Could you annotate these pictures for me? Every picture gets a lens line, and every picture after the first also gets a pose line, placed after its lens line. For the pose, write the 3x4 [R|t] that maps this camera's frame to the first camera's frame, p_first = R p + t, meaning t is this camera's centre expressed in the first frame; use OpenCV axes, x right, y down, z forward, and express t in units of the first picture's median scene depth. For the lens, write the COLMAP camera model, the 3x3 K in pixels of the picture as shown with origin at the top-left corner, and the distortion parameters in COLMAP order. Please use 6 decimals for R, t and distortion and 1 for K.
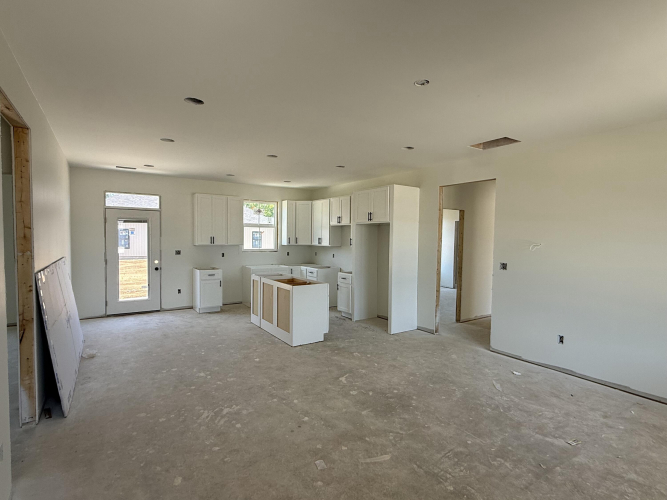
lens RADIAL K [[344.8, 0, 333.4], [0, 344.8, 250.5], [0, 0, 1]] dist [0.006934, -0.001193]
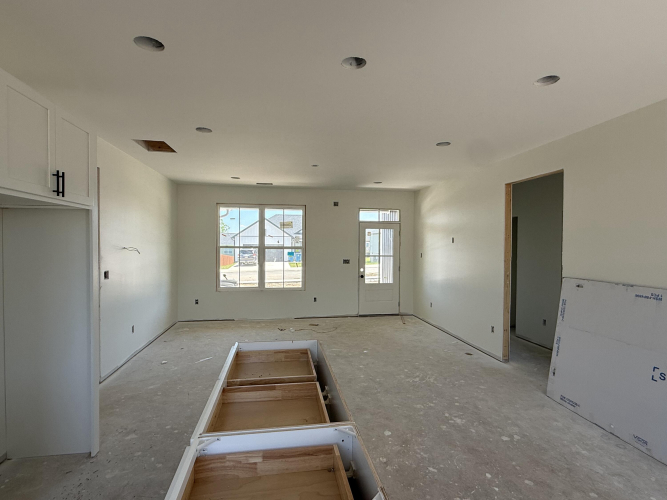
lens RADIAL K [[344.8, 0, 335.5], [0, 344.8, 250.4], [0, 0, 1]] dist [0.006934, -0.001193]
pose [[-0.912815, -0.026949, 0.407484, -0.485300], [-0.002307, 0.998145, 0.060846, -0.087864], [-0.408368, 0.054601, -0.911183, 2.020199]]
